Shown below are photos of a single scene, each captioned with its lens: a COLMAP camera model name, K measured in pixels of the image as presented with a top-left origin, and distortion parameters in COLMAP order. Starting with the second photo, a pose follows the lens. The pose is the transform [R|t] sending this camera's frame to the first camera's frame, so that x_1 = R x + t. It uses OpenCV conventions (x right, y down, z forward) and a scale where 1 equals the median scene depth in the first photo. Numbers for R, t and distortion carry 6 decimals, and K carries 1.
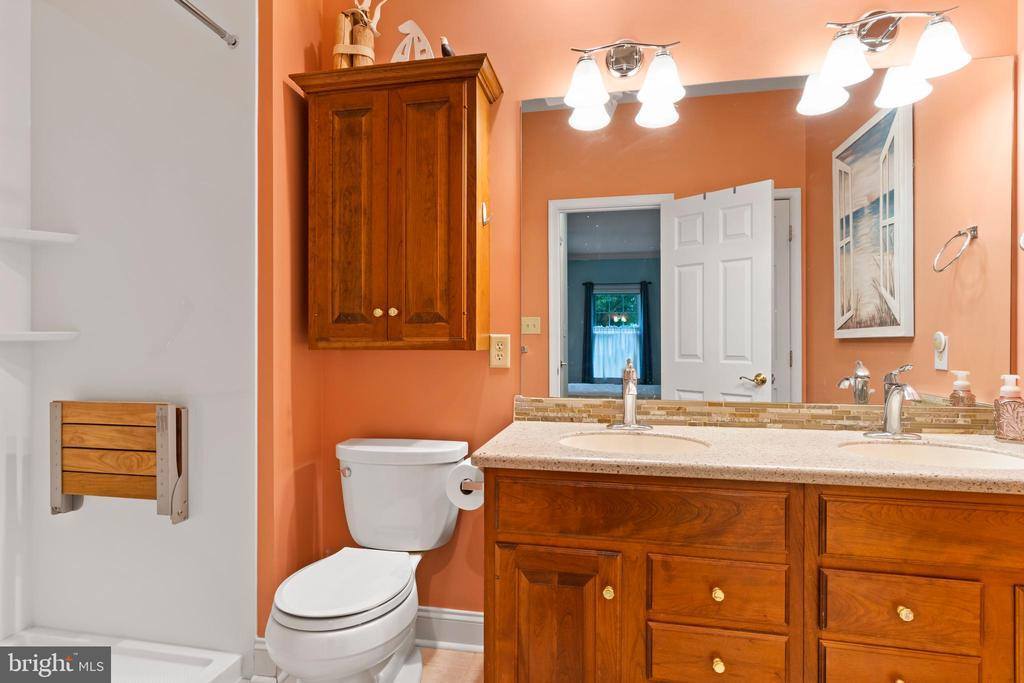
lens RADIAL K [[526.7, 0, 511.9], [0, 526.7, 343.0], [0, 0, 1]] dist [-0.007226, 0.003861]
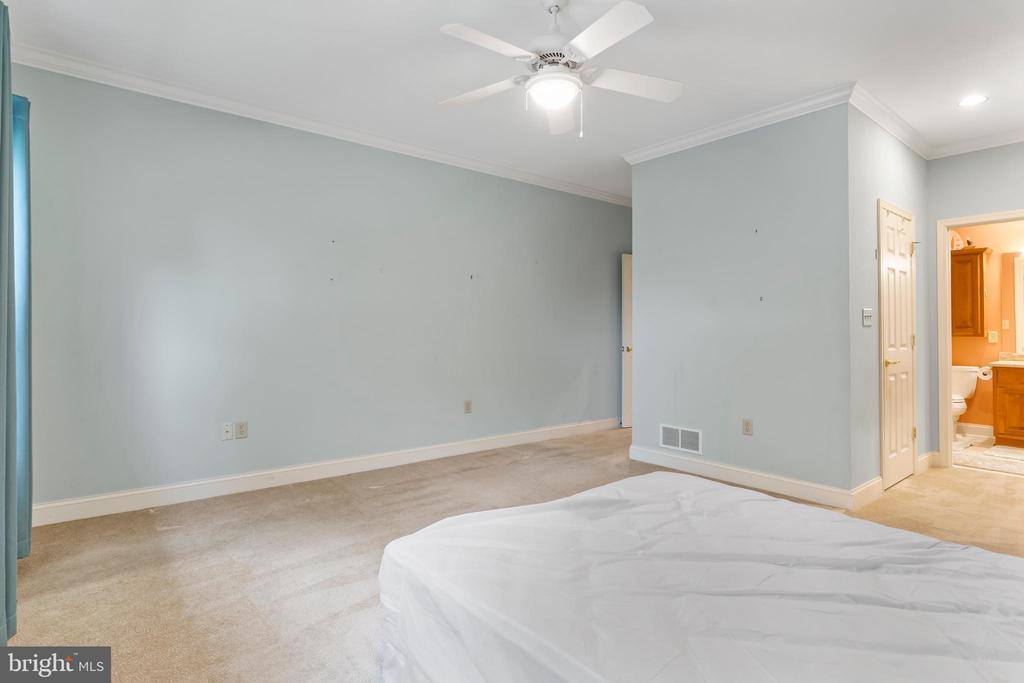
lens RADIAL K [[526.7, 0, 510.1], [0, 526.7, 338.4], [0, 0, 1]] dist [-0.007226, 0.003861]
pose [[0.767515, -0.010502, -0.640945, -0.236040], [0.008639, 0.999944, -0.006040, 0.018971], [0.640973, -0.000902, 0.767563, -3.320504]]
